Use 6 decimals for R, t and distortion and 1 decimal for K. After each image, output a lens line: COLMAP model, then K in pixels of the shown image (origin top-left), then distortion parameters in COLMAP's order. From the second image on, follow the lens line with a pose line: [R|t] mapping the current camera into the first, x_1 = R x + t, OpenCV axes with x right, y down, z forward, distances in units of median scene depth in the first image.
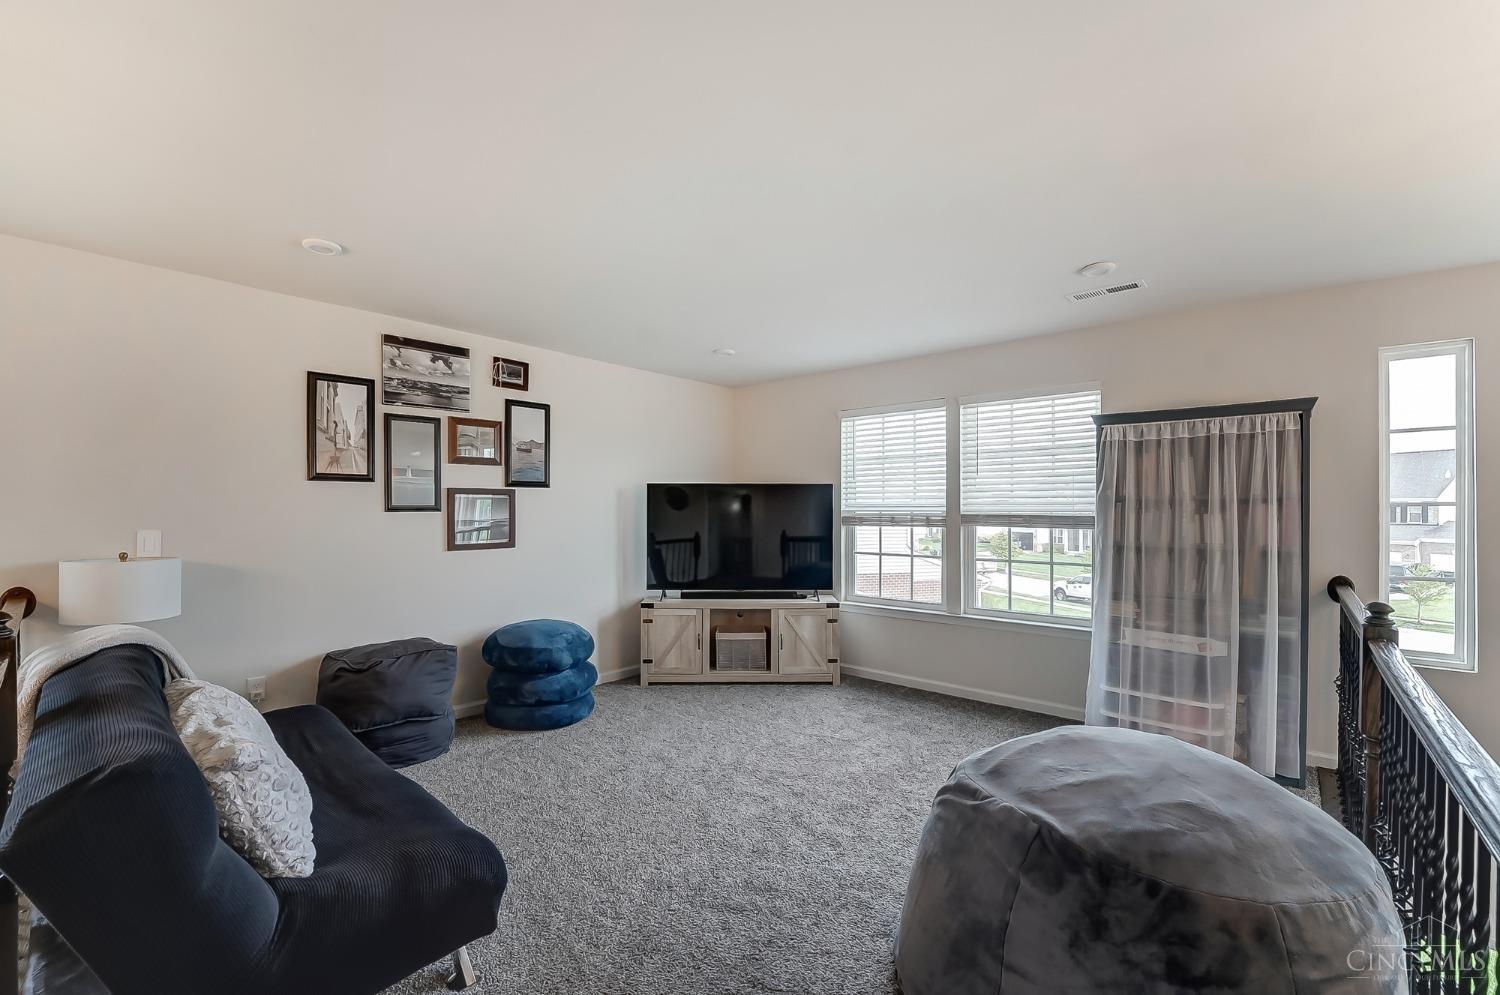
lens RADIAL K [[611.2, 0, 746.9], [0, 611.2, 505.0], [0, 0, 1]] dist [-0.016007, 0.000290]
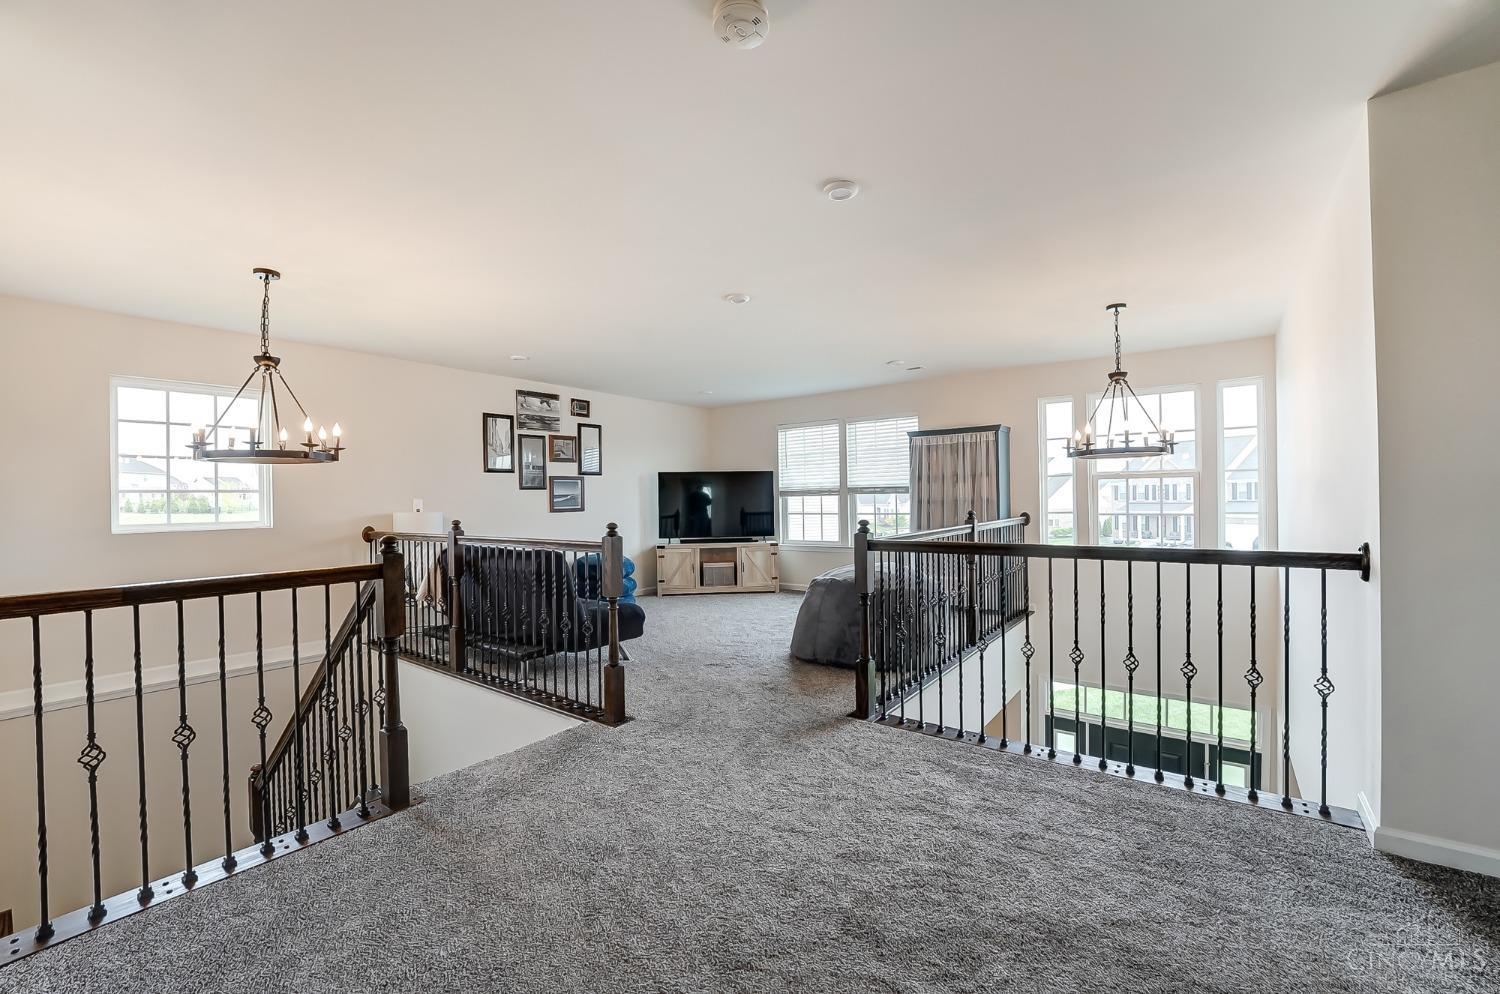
lens RADIAL K [[611.2, 0, 755.3], [0, 611.2, 493.5], [0, 0, 1]] dist [-0.016007, 0.000290]
pose [[0.996285, -0.017560, 0.084308, -0.052936], [0.017969, 0.999830, -0.004102, 0.036712], [-0.084221, 0.005602, 0.996431, -0.727058]]
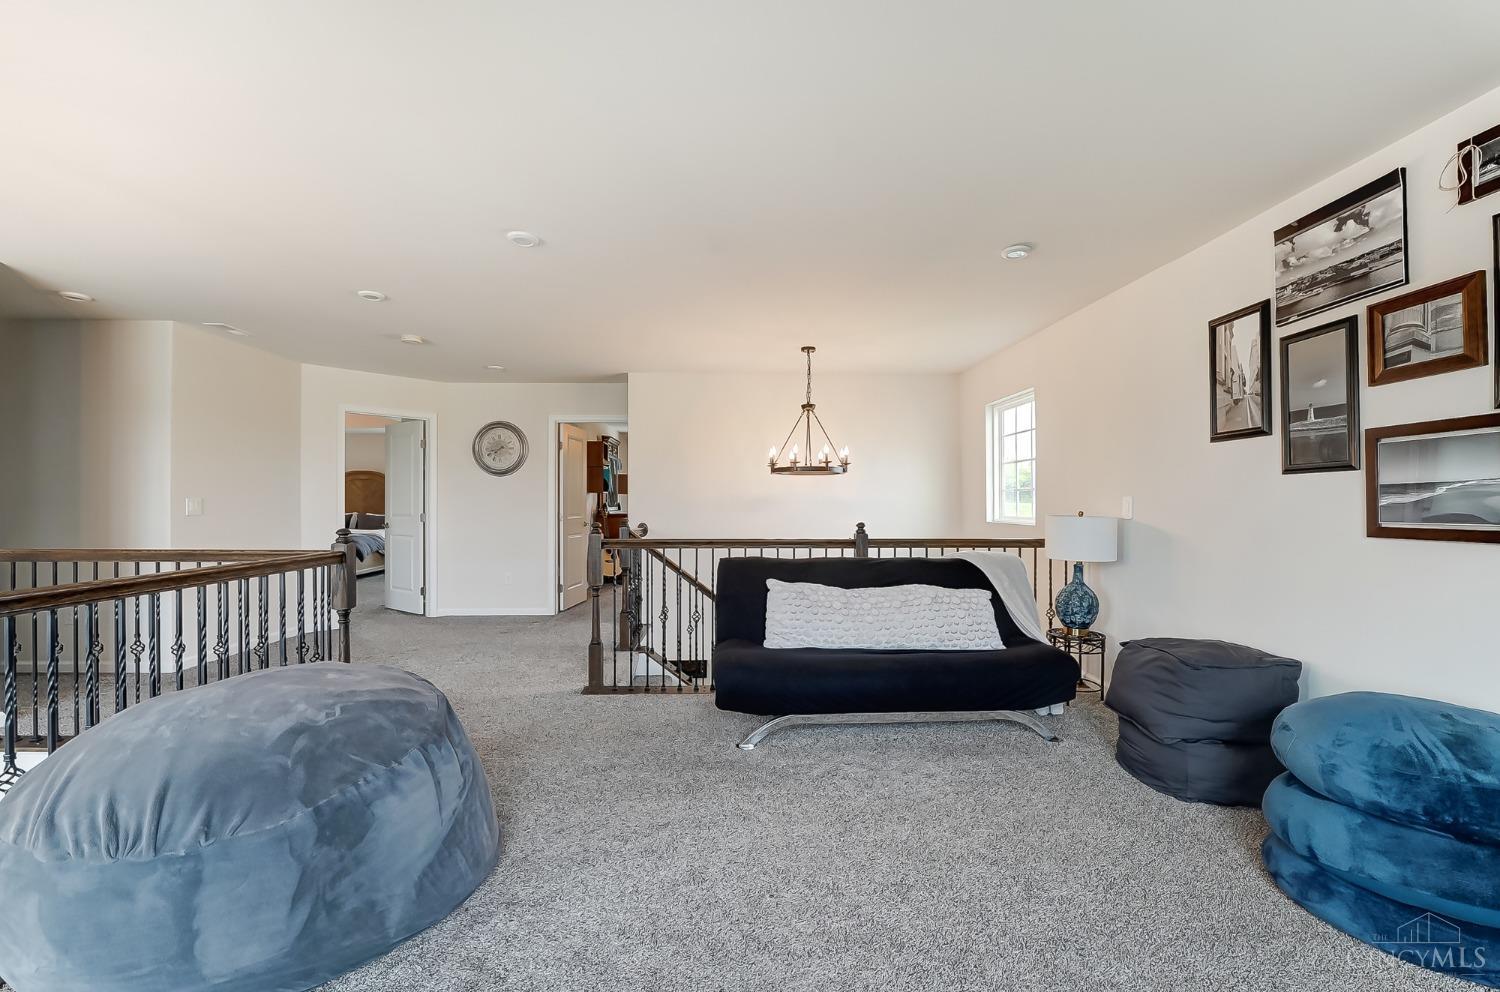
lens RADIAL K [[611.2, 0, 745.3], [0, 611.2, 499.2], [0, 0, 1]] dist [-0.016007, 0.000290]
pose [[-0.713502, -0.007759, -0.700611, 0.315950], [-0.000756, 0.999947, -0.010305, 0.042337], [0.700653, -0.006823, -0.713469, 0.931259]]
